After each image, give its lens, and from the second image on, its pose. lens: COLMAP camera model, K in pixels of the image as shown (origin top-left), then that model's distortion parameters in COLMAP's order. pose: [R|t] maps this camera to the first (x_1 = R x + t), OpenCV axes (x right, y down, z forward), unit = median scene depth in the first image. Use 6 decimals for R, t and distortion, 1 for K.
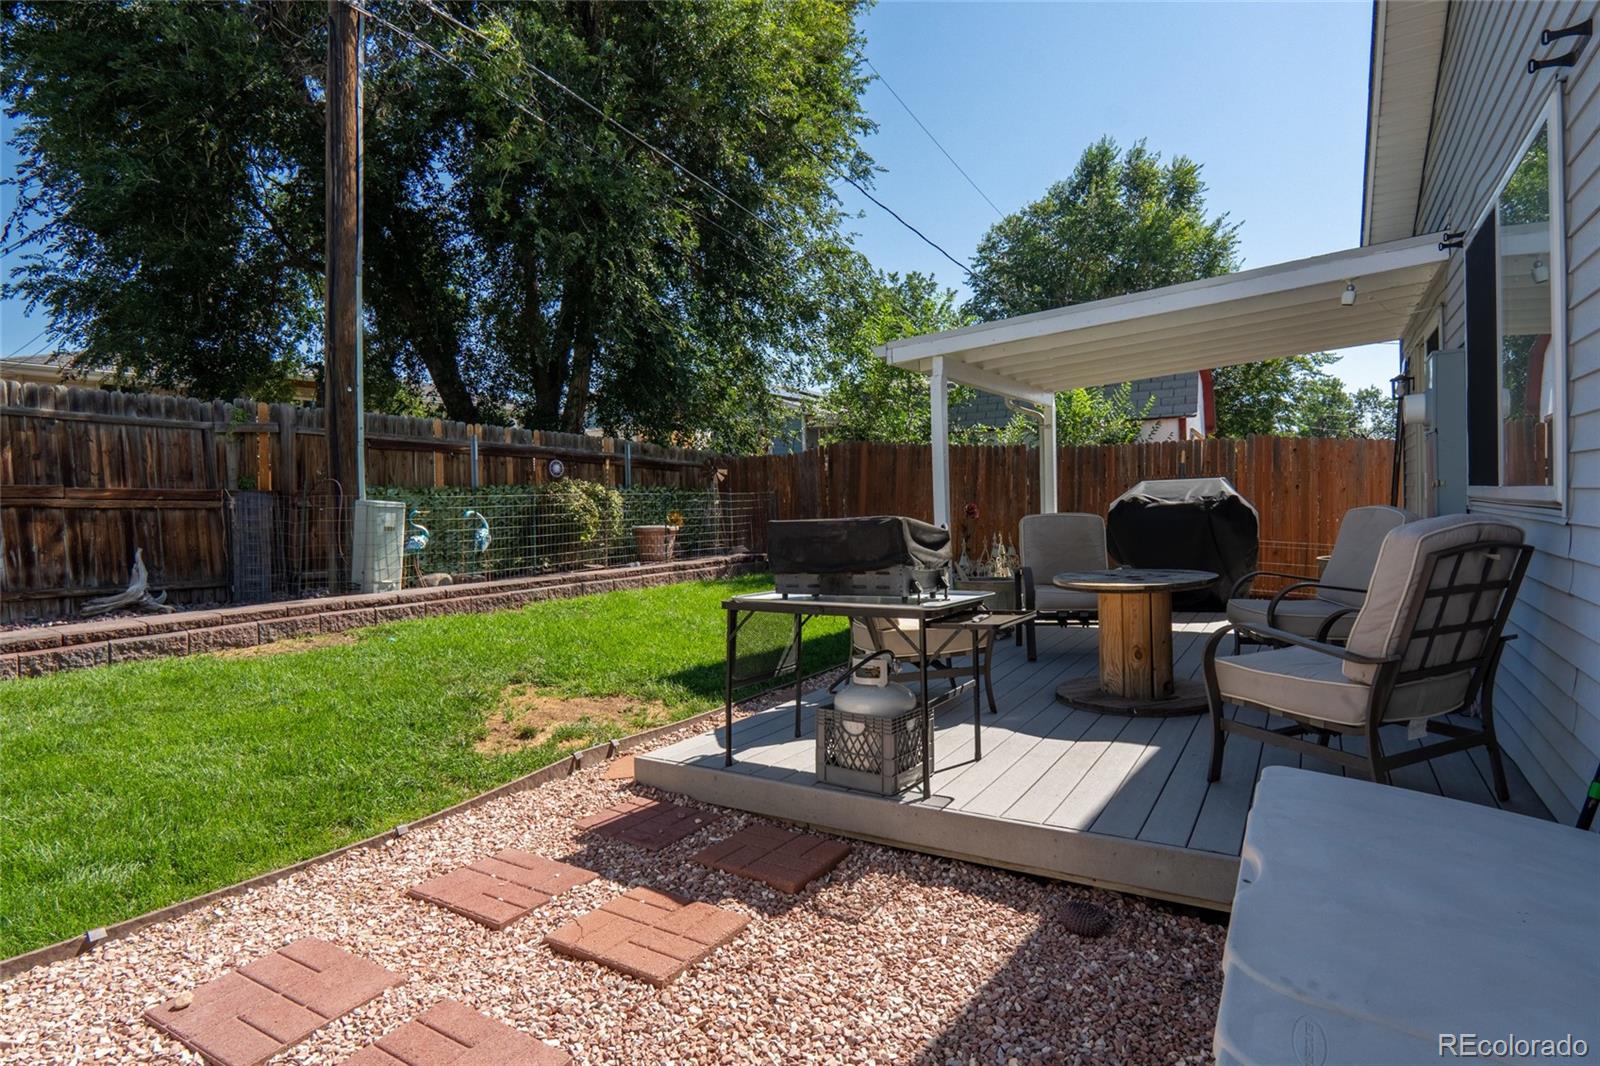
lens RADIAL K [[869.6, 0, 792.2], [0, 869.6, 520.8], [0, 0, 1]] dist [-0.028852, 0.002691]
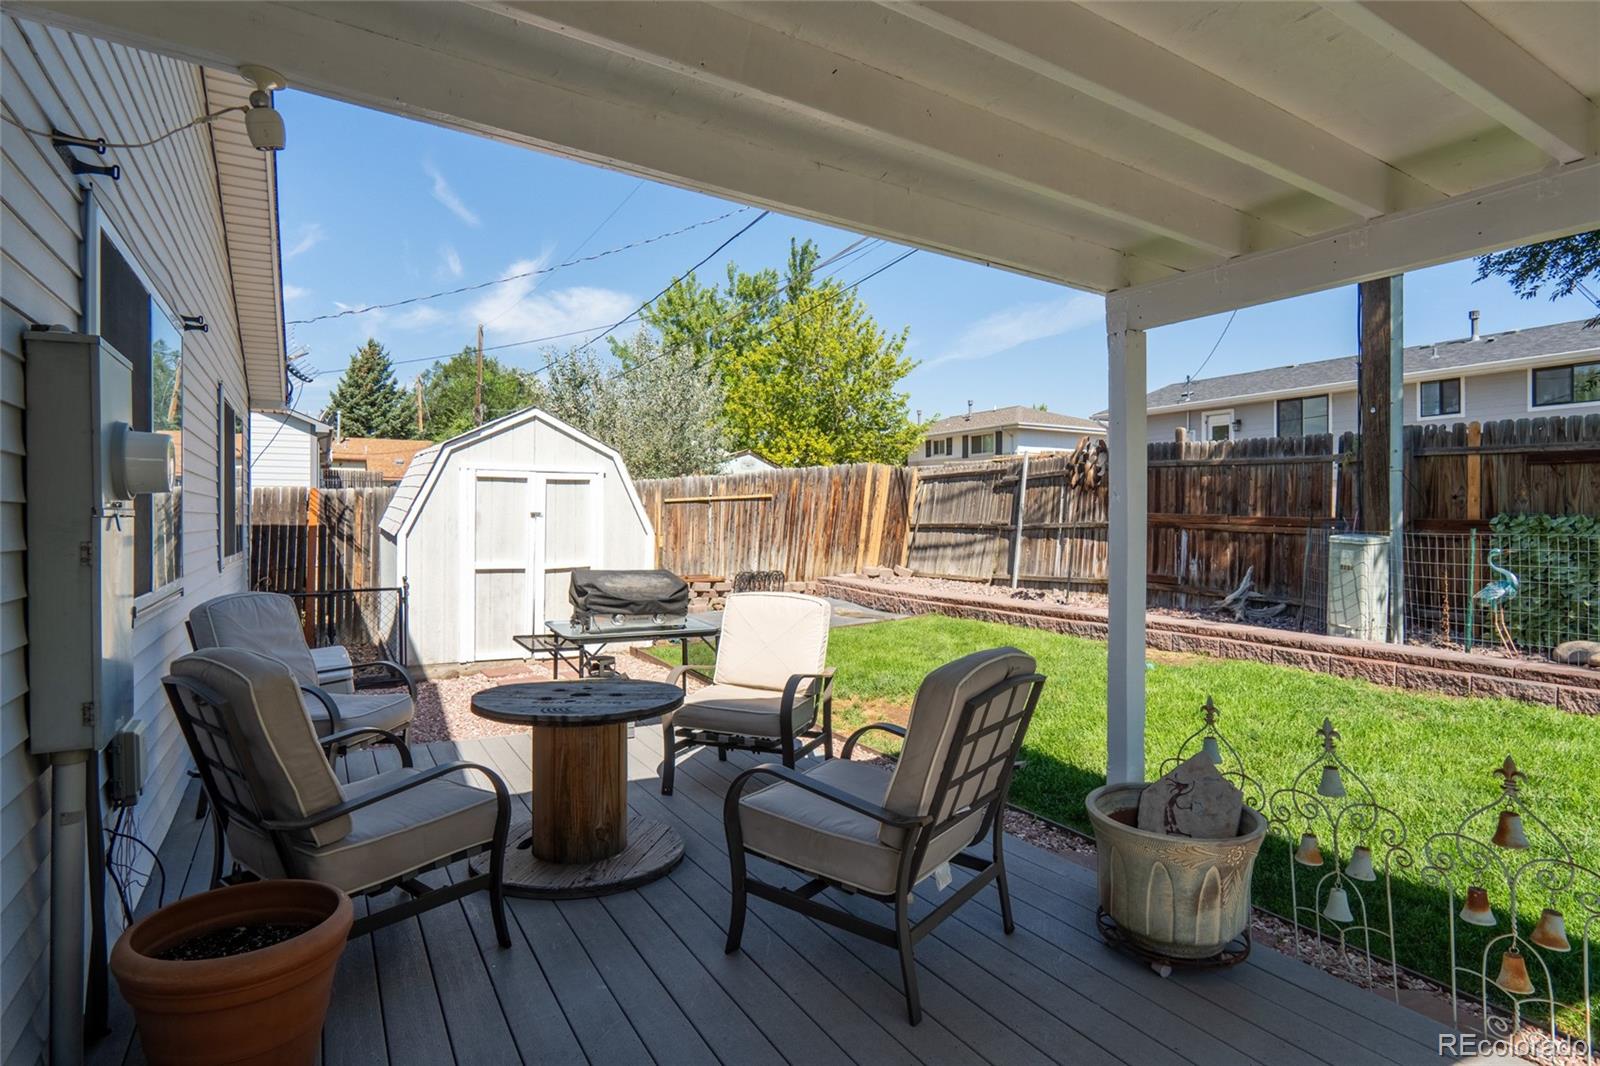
lens RADIAL K [[871.2, 0, 791.6], [0, 871.2, 513.8], [0, 0, 1]] dist [-0.032612, 0.008047]
pose [[-0.496657, 0.024649, -0.867597, 0.635786], [-0.001806, 0.999565, 0.029431, -0.077332], [0.867945, 0.016184, -0.496396, 1.022130]]
